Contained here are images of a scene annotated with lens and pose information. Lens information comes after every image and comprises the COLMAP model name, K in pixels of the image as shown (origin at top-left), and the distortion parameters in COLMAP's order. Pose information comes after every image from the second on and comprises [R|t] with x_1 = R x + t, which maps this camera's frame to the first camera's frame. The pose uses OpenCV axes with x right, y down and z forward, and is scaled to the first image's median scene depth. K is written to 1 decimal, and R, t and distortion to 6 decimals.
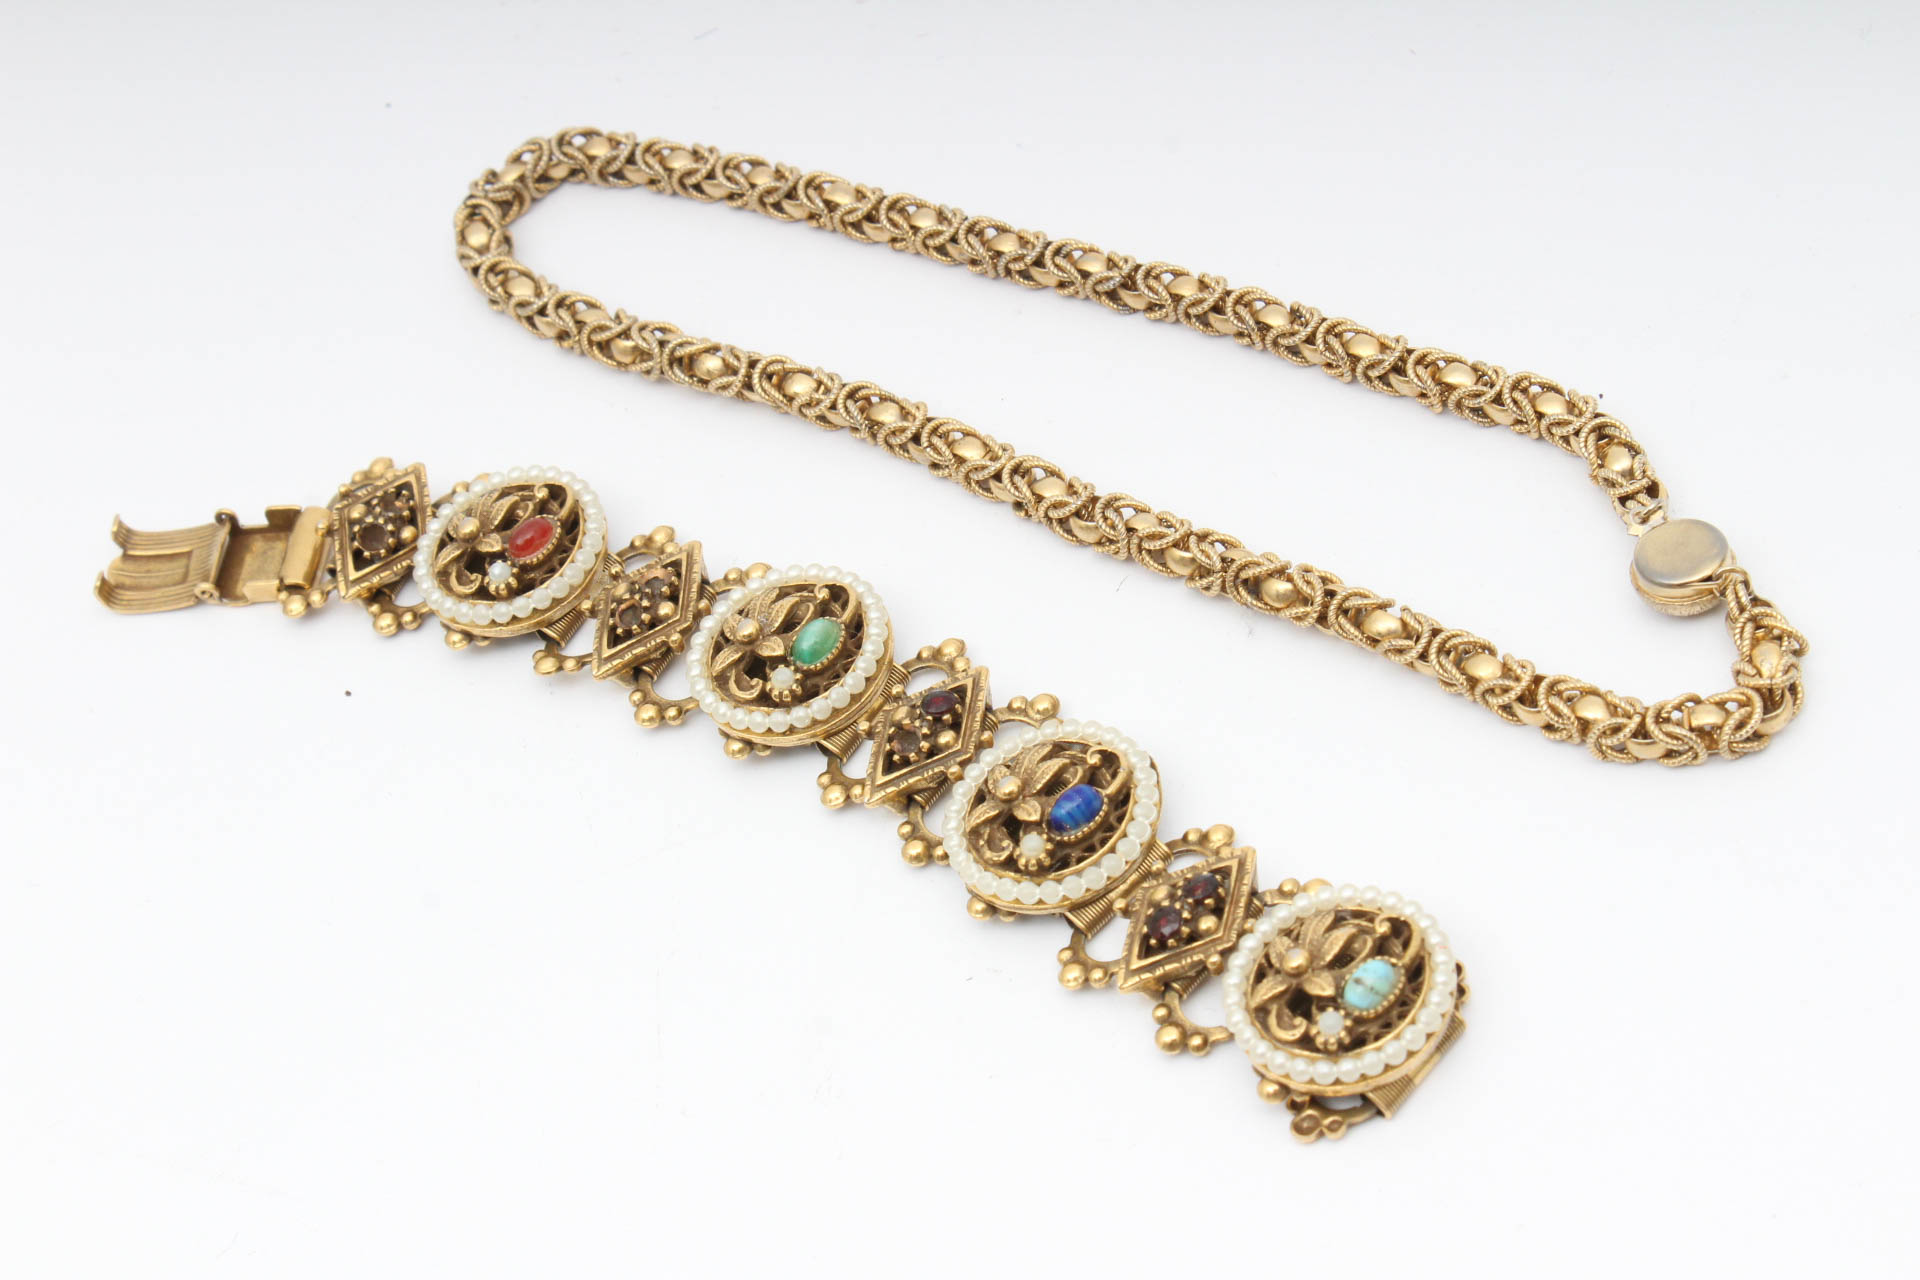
lens RADIAL K [[3418.6, 0, 960.0], [0, 3418.6, 640.0], [0, 0, 1]] dist [0.020935, 0.089991]
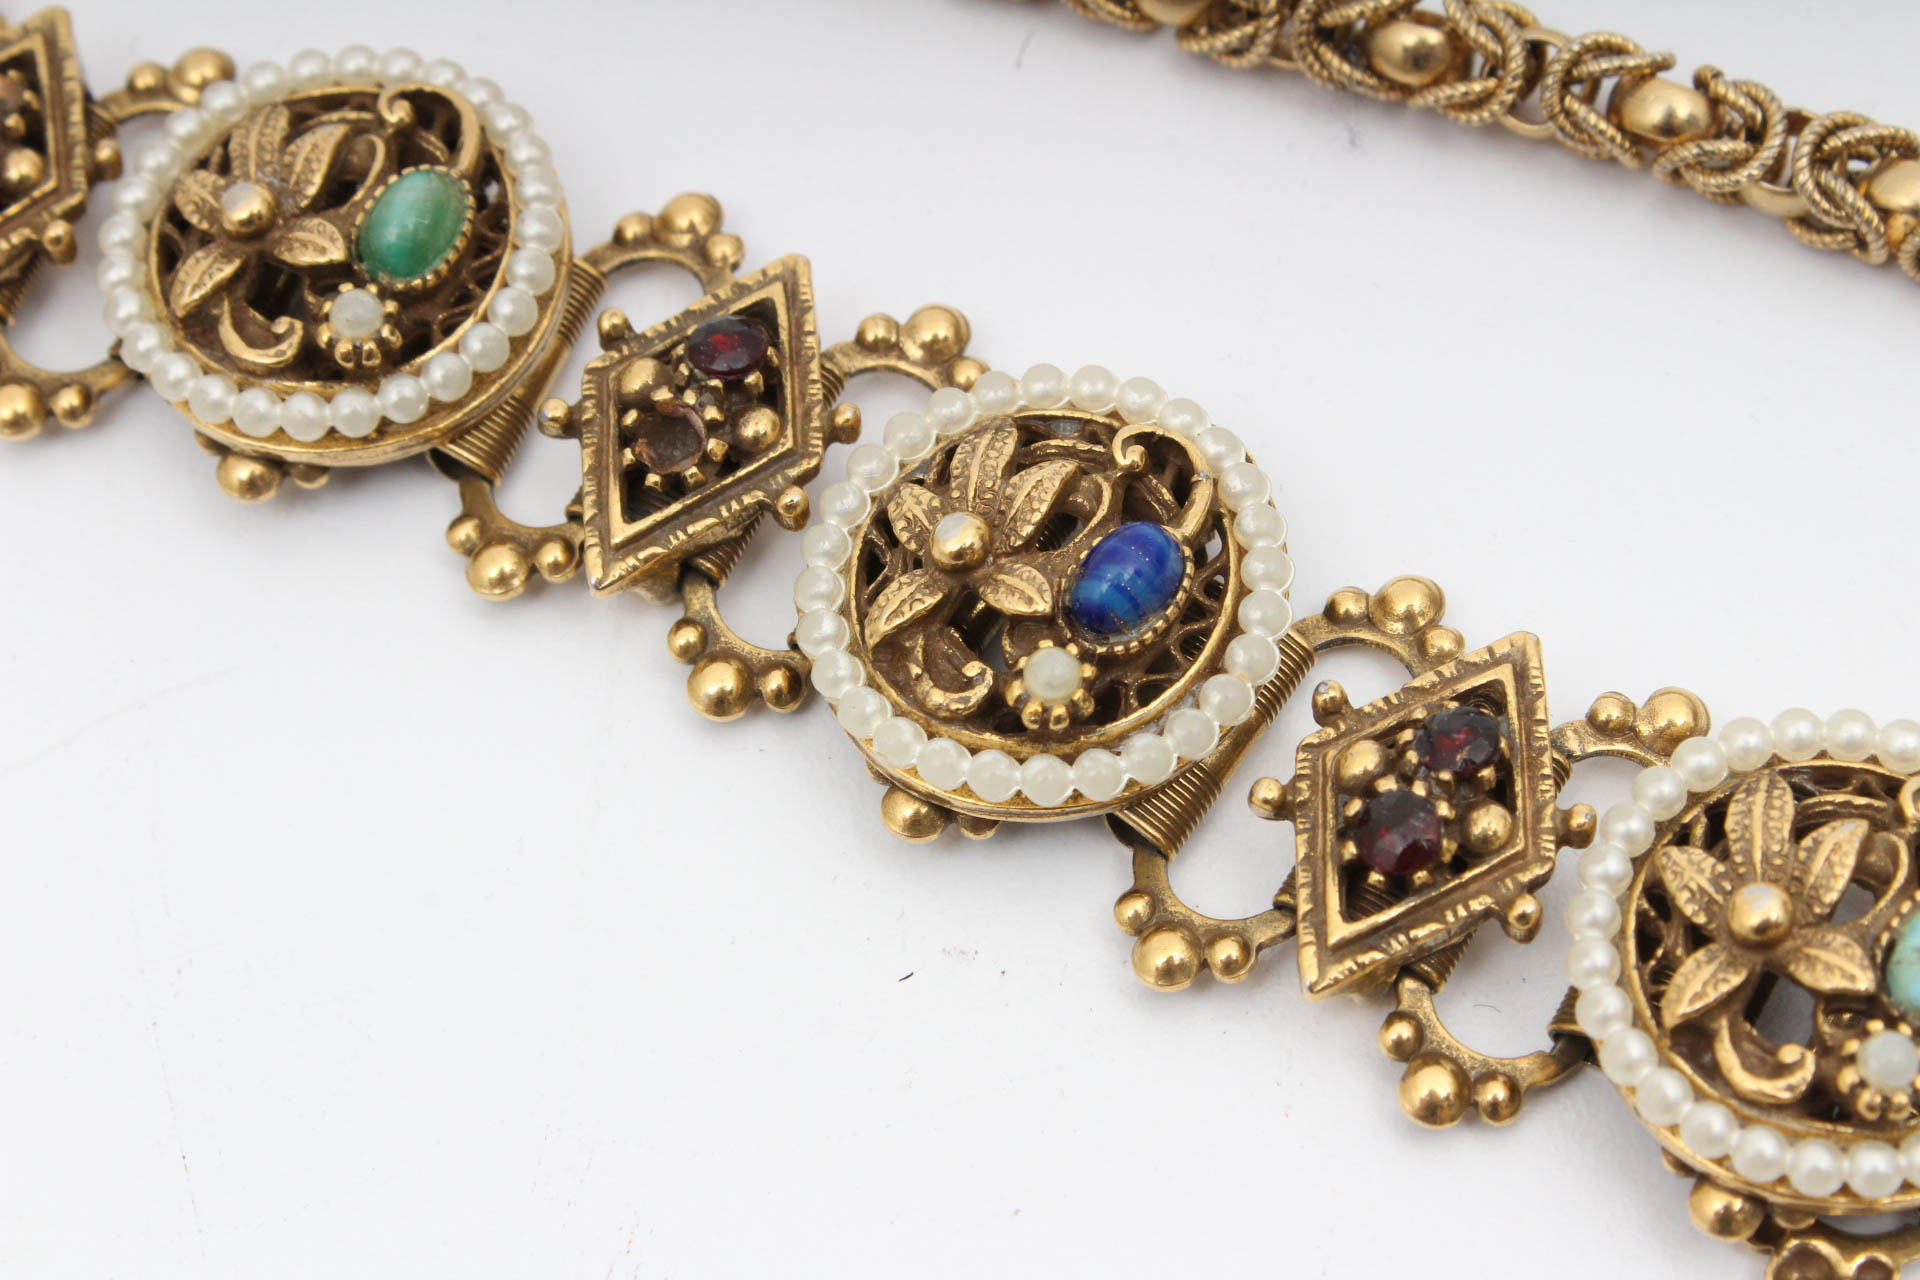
lens RADIAL K [[4288.4, 0, 960.0], [0, 4288.4, 640.0], [0, 0, 1]] dist [0.047550, 0.044271]
pose [[0.967725, -0.090911, 0.235041, -0.116707], [0.059609, 0.988773, 0.137019, -0.019446], [-0.244859, -0.118586, 0.962279, 0.470936]]
